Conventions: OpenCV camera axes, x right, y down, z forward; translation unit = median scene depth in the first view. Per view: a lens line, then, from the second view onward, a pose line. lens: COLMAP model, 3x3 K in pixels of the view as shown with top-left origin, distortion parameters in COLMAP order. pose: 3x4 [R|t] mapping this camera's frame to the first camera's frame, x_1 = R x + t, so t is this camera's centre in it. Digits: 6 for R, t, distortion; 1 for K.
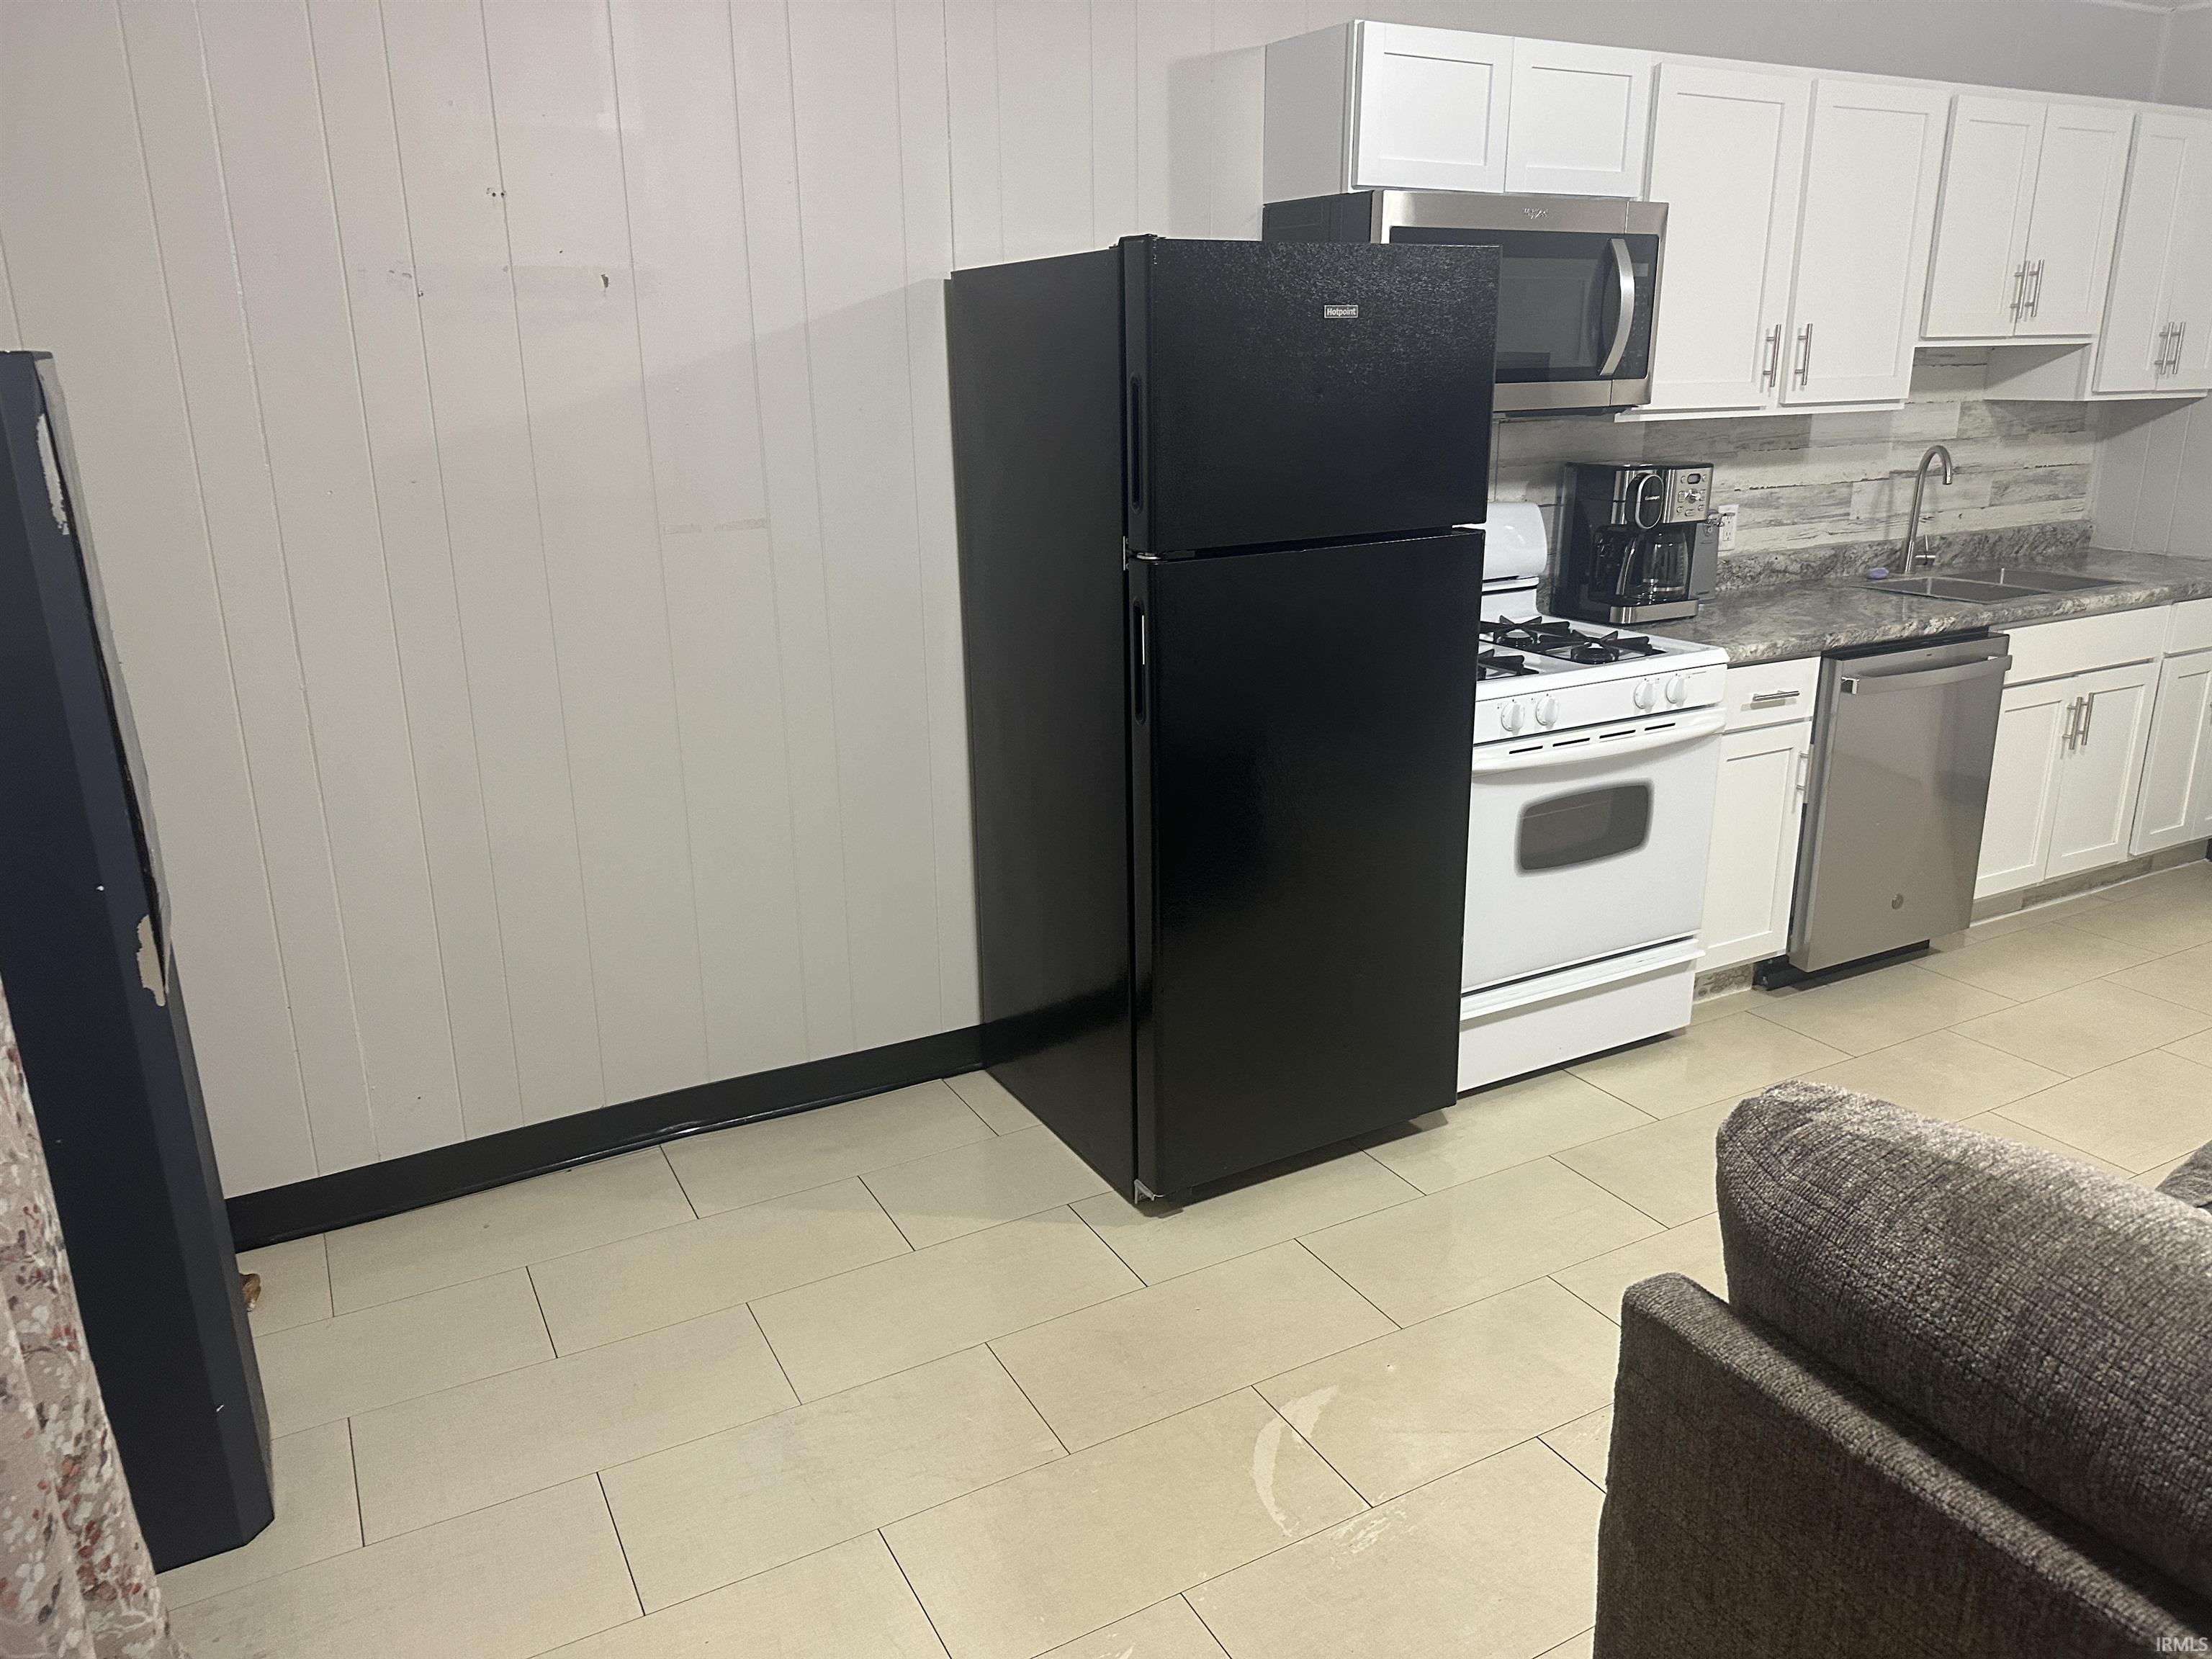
lens RADIAL K [[1552.9, 0, 1098.0], [0, 1552.9, 818.5], [0, 0, 1]] dist [0.046657, -0.051401]
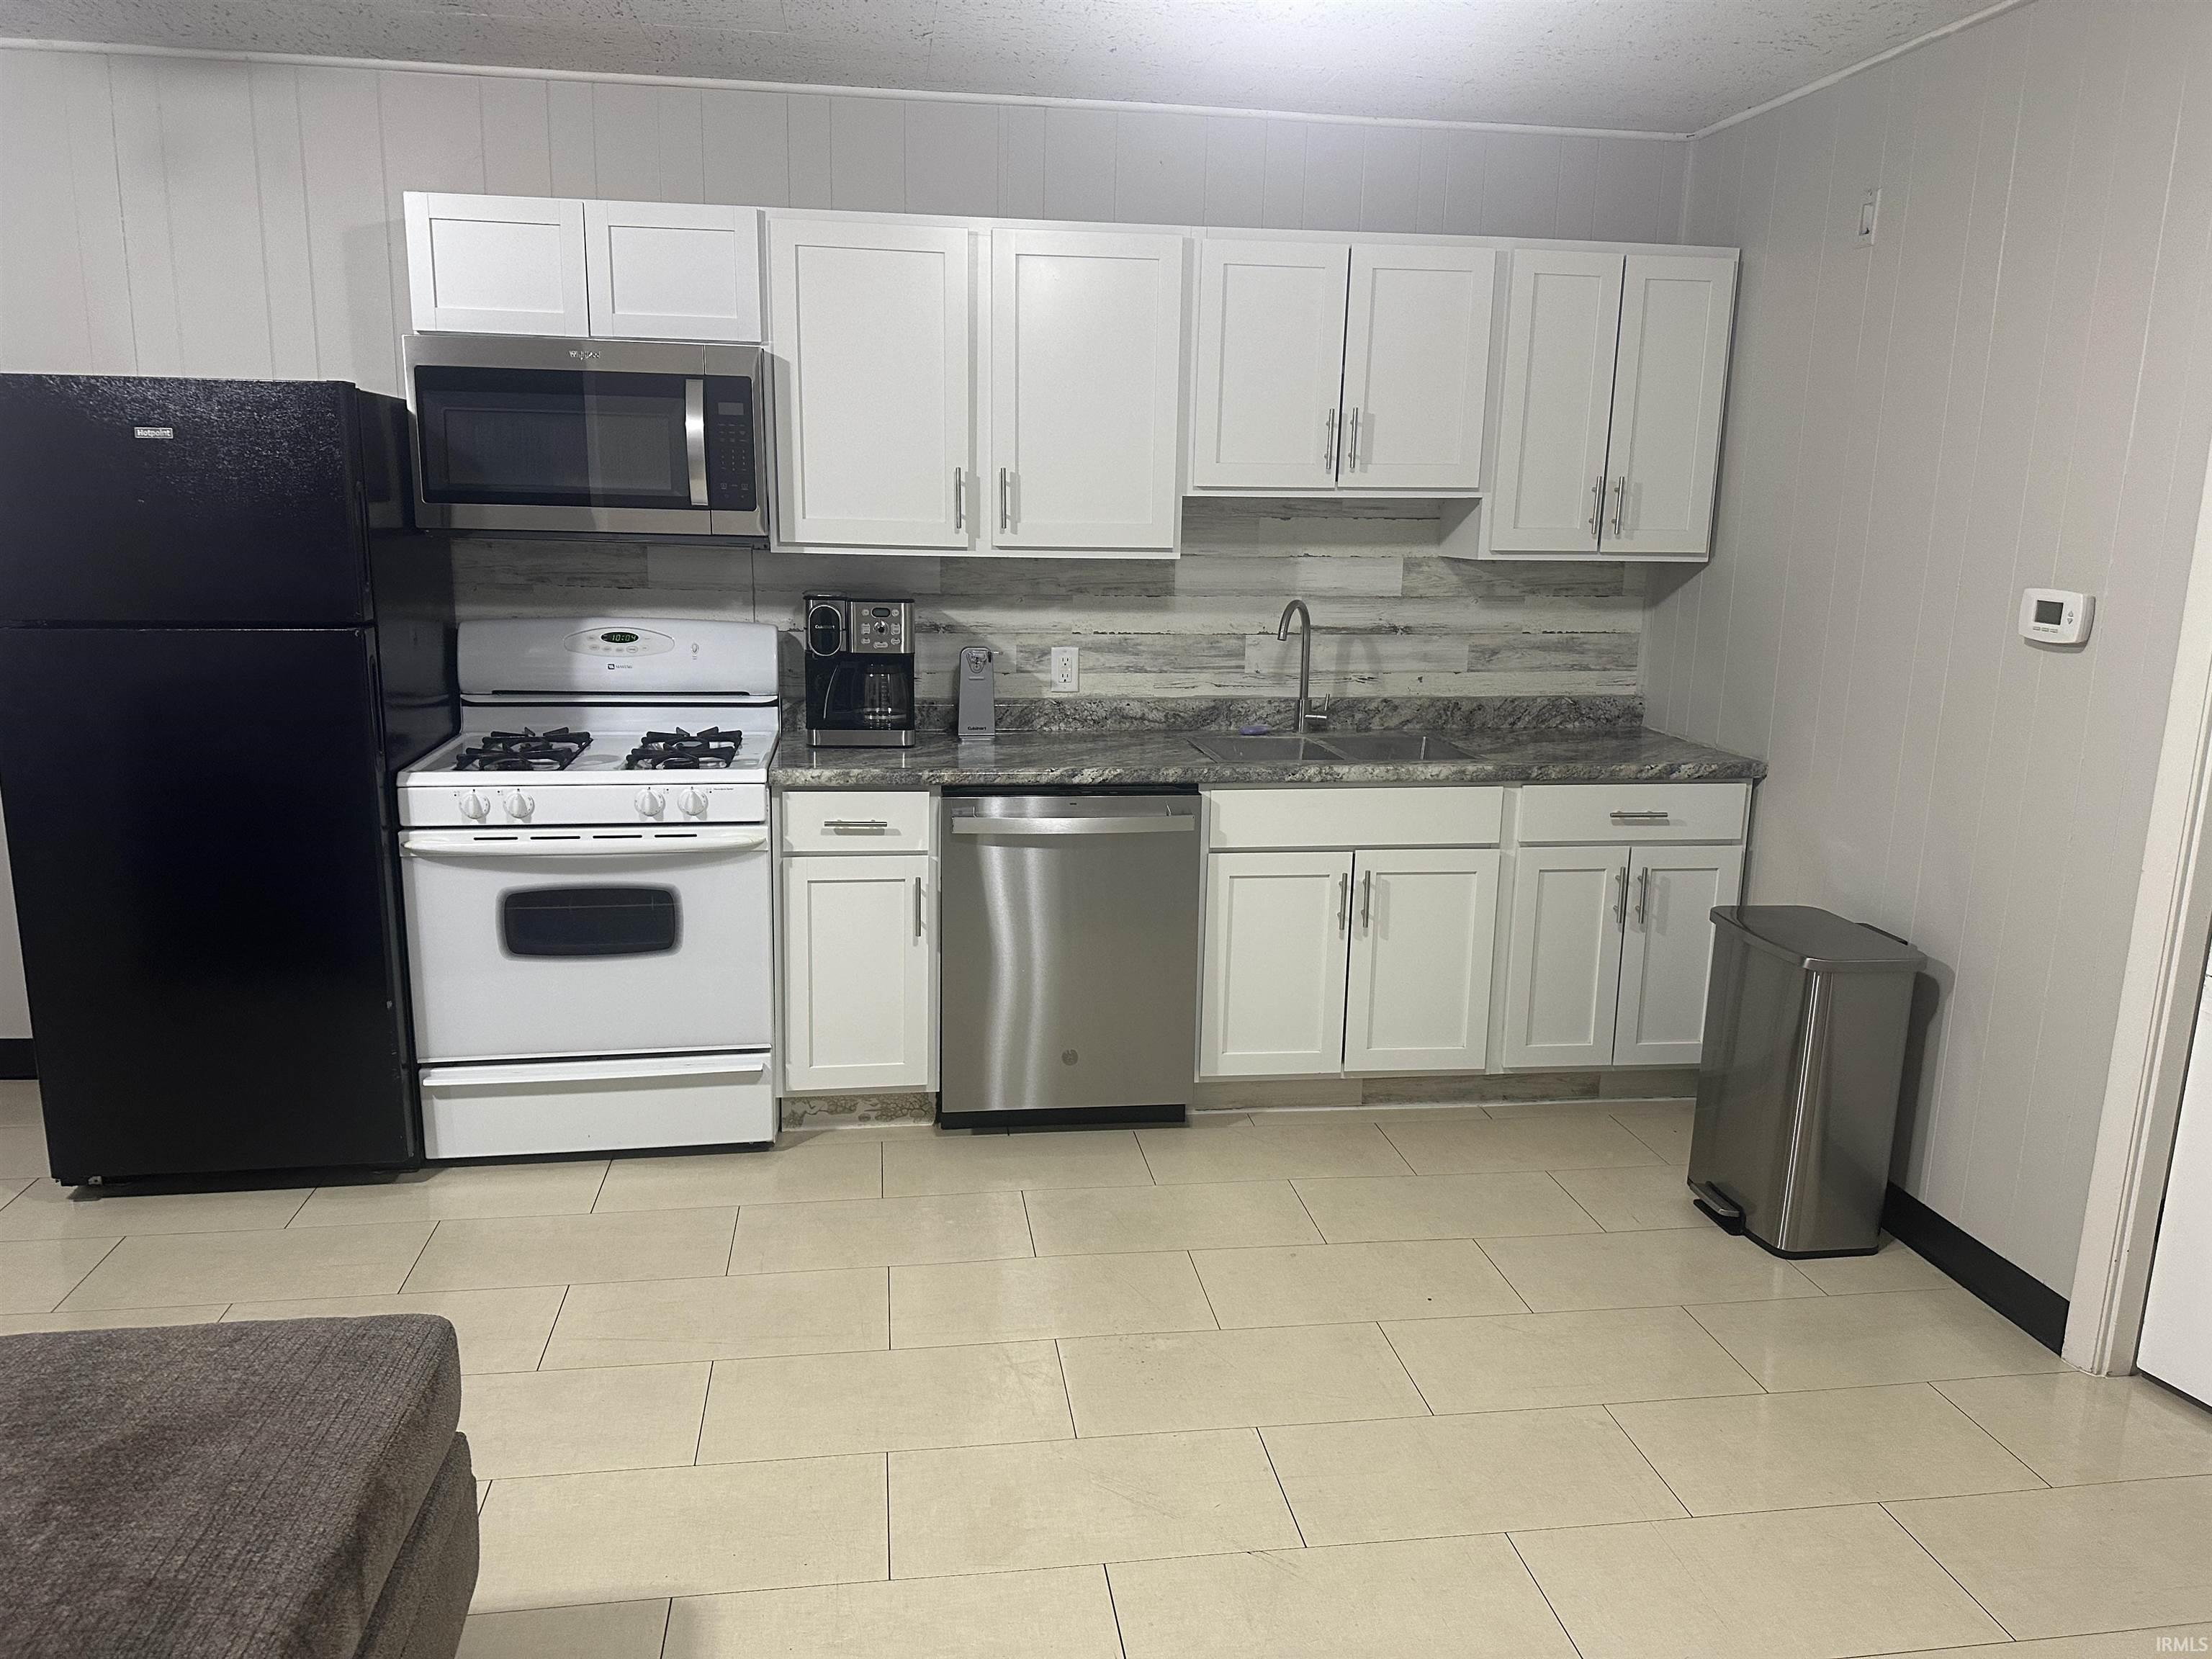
lens RADIAL K [[1552.9, 0, 1096.8], [0, 1552.9, 829.0], [0, 0, 1]] dist [0.046657, -0.051401]
pose [[0.937849, 0.099292, -0.332535, 0.909703], [-0.125391, 0.990416, -0.057911, -0.037252], [0.323598, 0.096009, 0.941311, 0.107886]]
